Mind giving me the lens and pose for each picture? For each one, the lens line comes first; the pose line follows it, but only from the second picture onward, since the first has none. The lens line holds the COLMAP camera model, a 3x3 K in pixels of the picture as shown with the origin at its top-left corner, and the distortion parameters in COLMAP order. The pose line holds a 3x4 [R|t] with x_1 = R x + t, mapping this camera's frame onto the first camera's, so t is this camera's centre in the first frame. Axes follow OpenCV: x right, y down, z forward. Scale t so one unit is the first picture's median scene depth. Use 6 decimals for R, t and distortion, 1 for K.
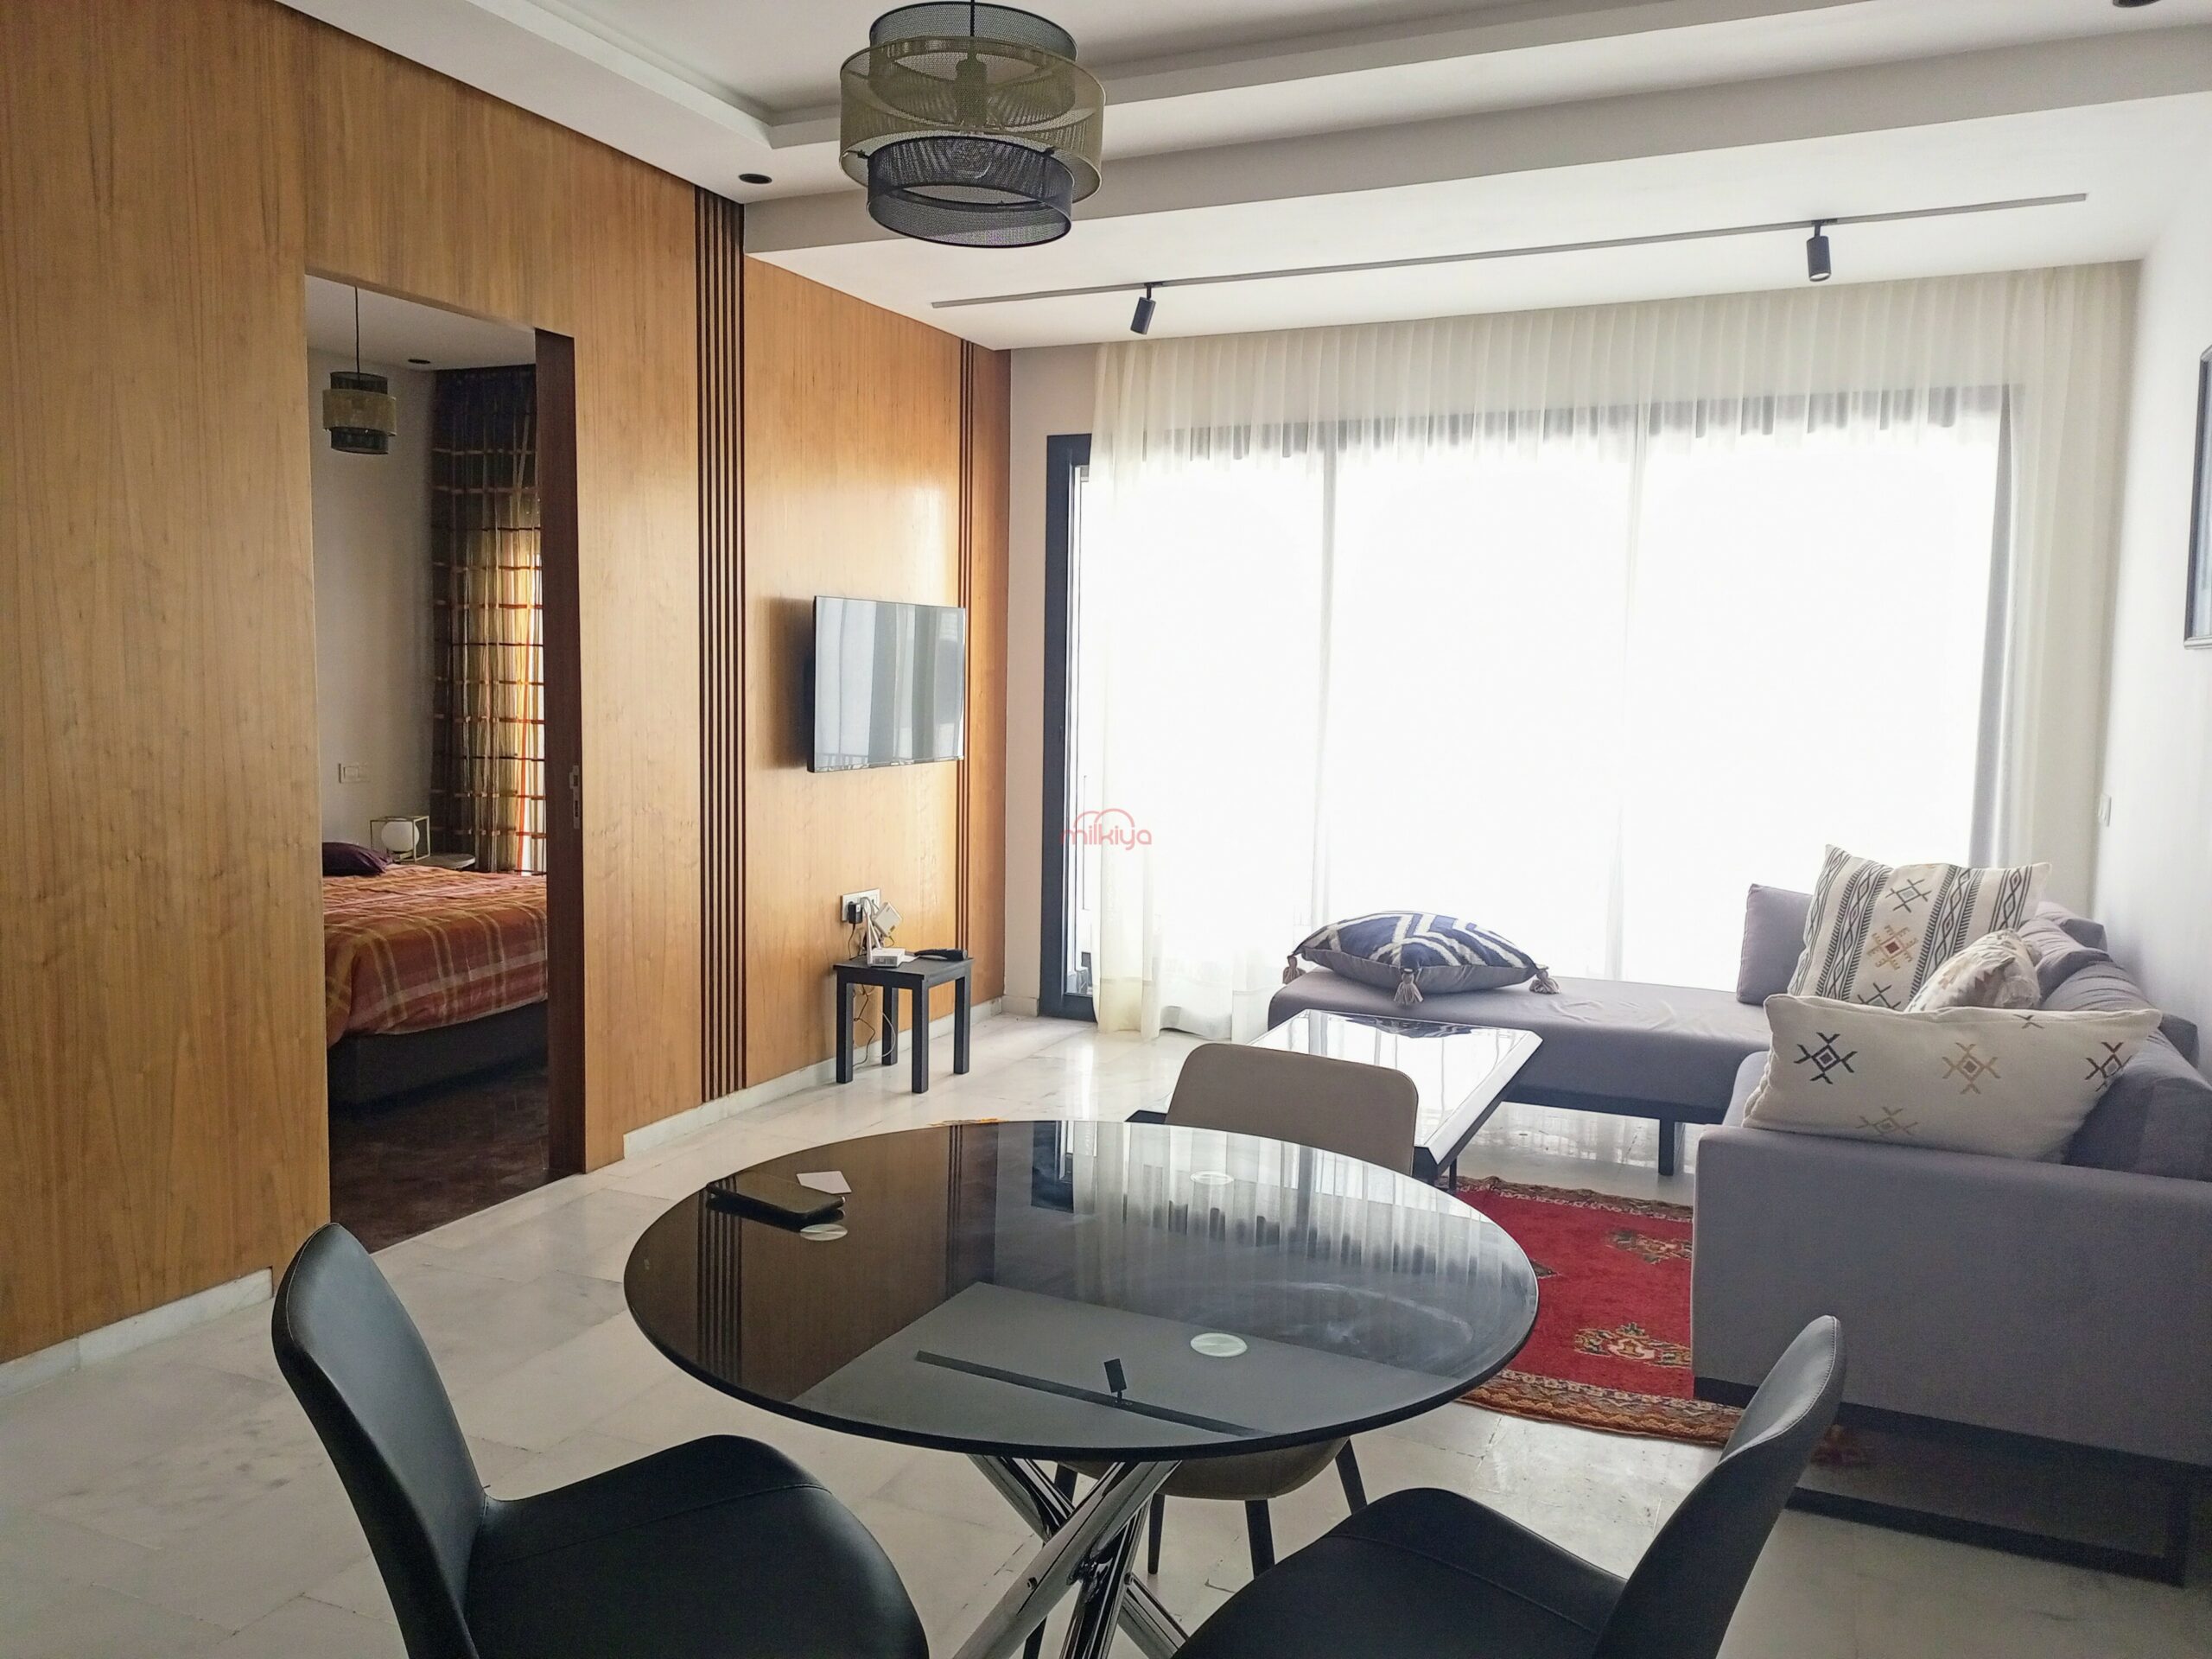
lens RADIAL K [[1653.9, 0, 1106.1], [0, 1653.9, 802.4], [0, 0, 1]] dist [0.029543, 0.001060]
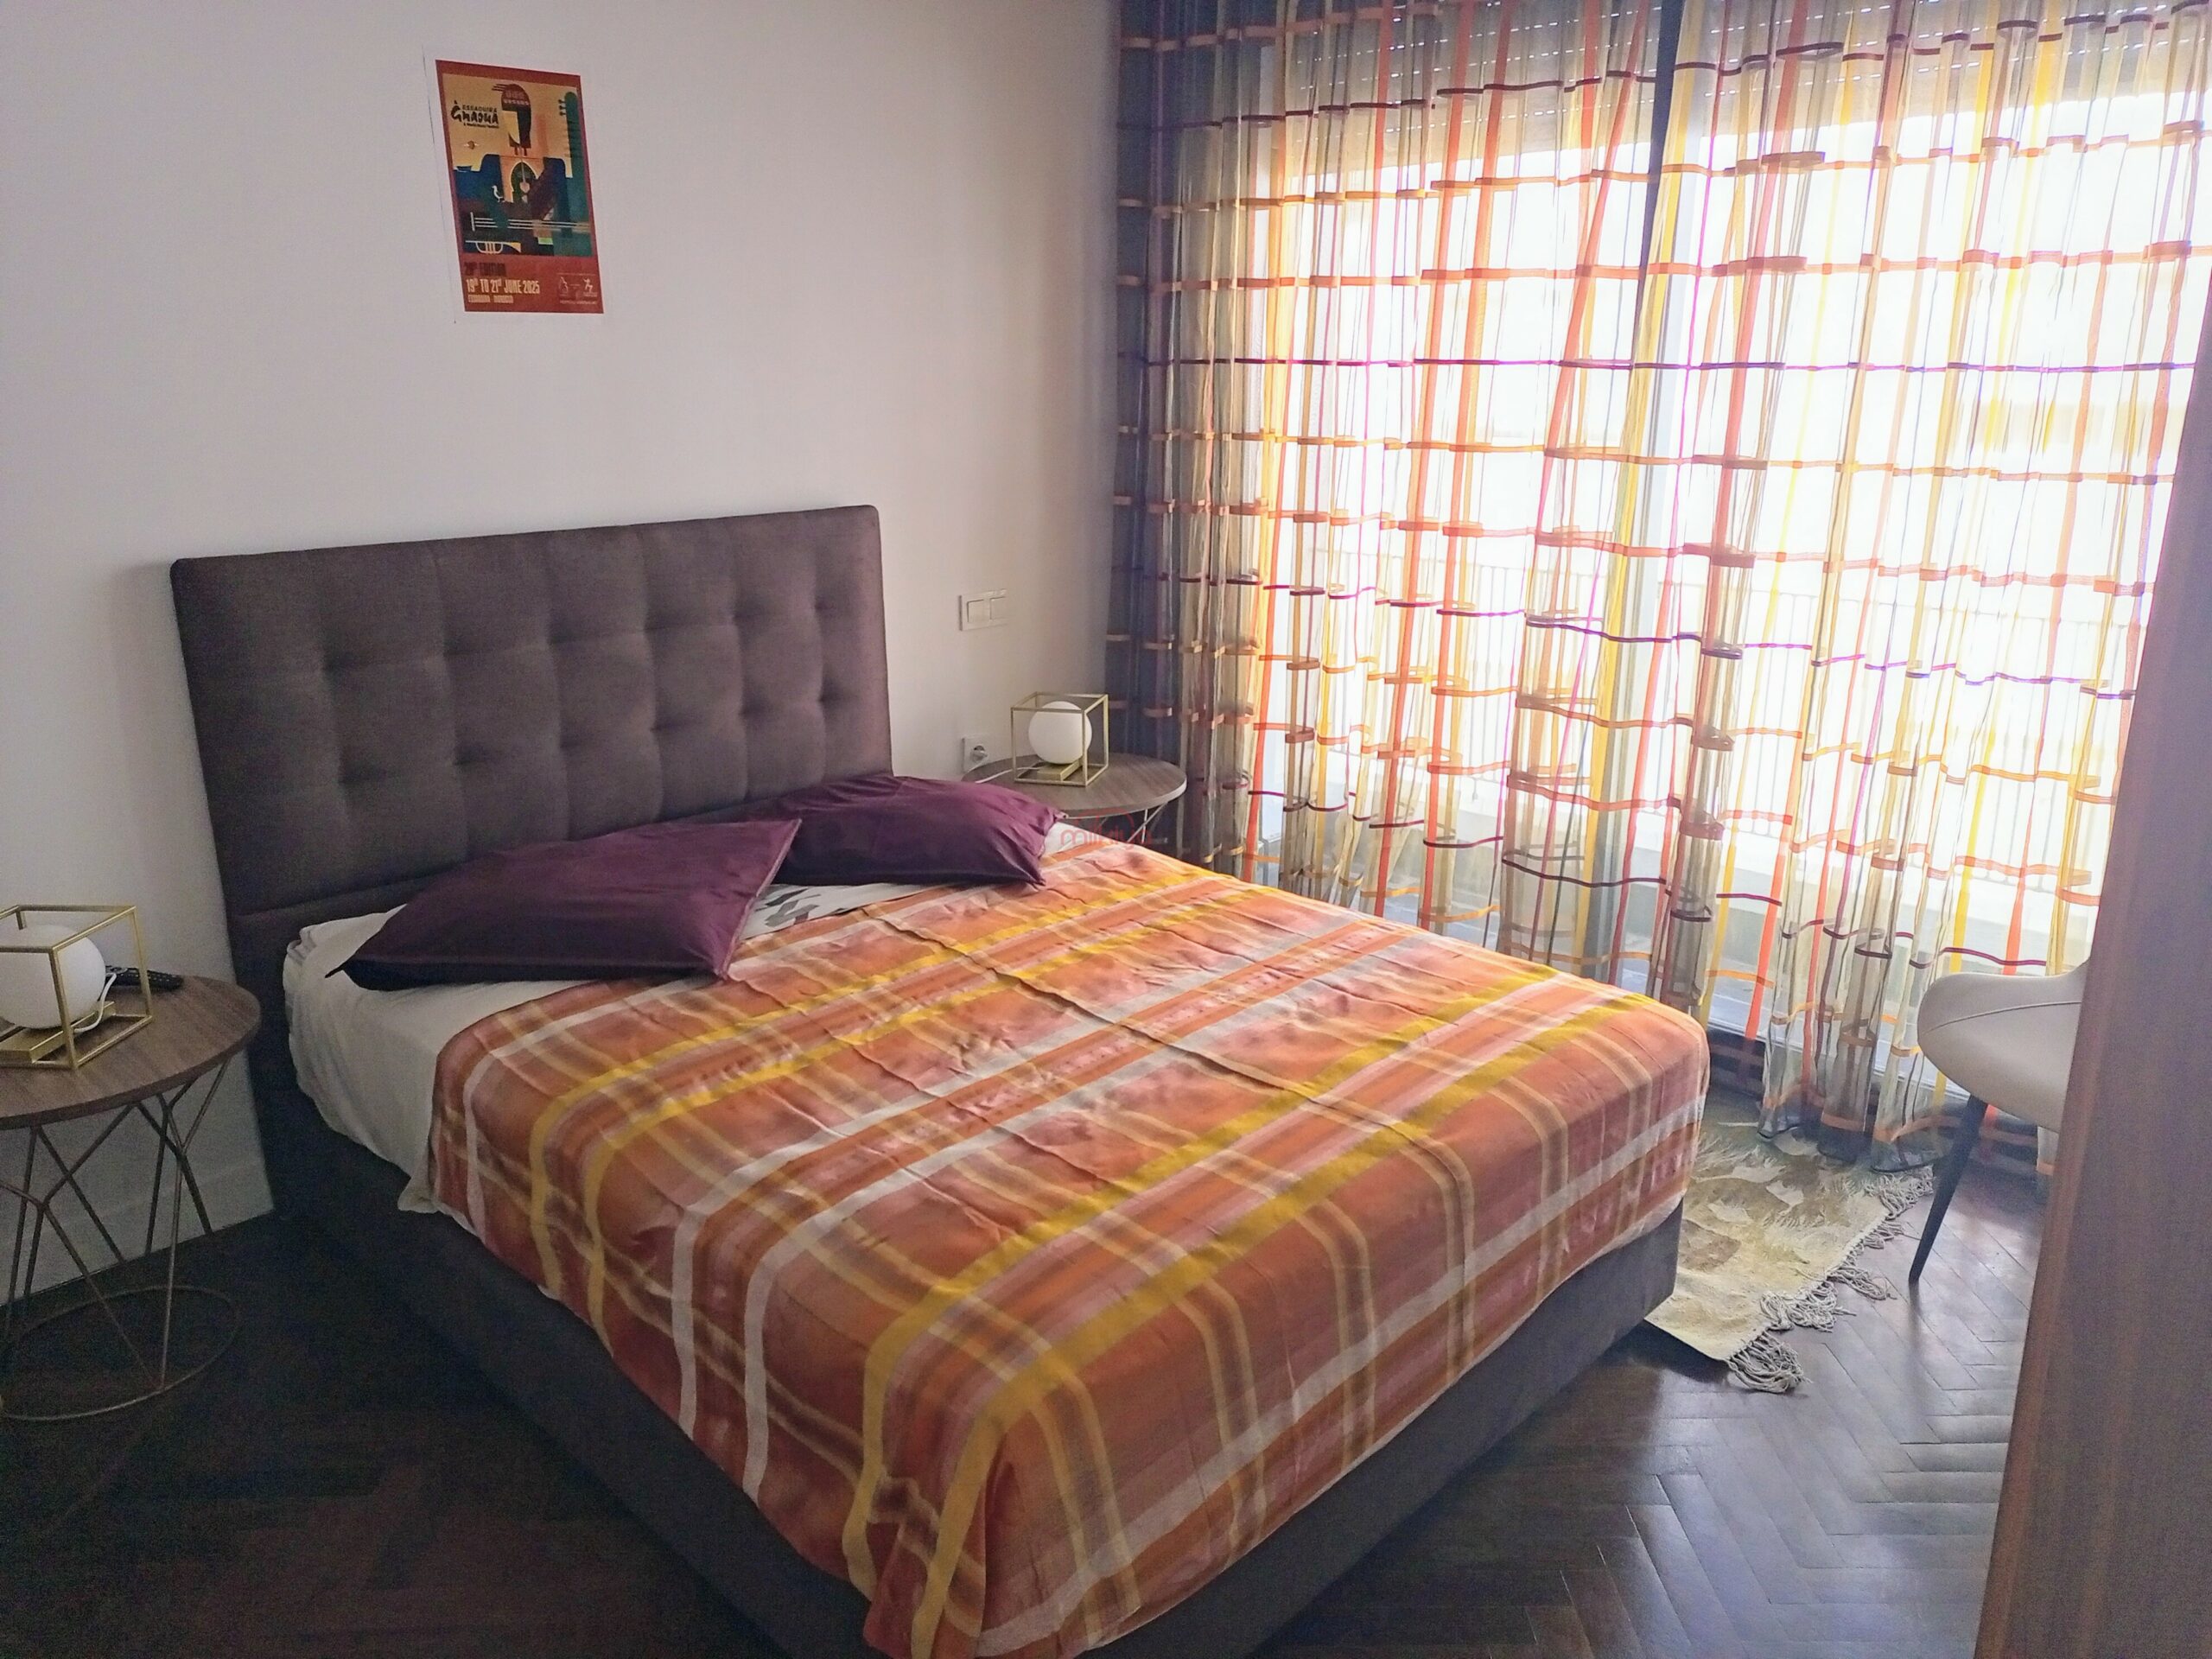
lens RADIAL K [[1600.9, 0, 1094.7], [0, 1600.9, 835.3], [0, 0, 1]] dist [0.098208, -0.161962]
pose [[0.937904, 0.084834, -0.336363, -0.224989], [-0.011572, 0.976748, 0.214080, -0.058142], [0.346703, -0.196894, 0.917077, 0.494563]]
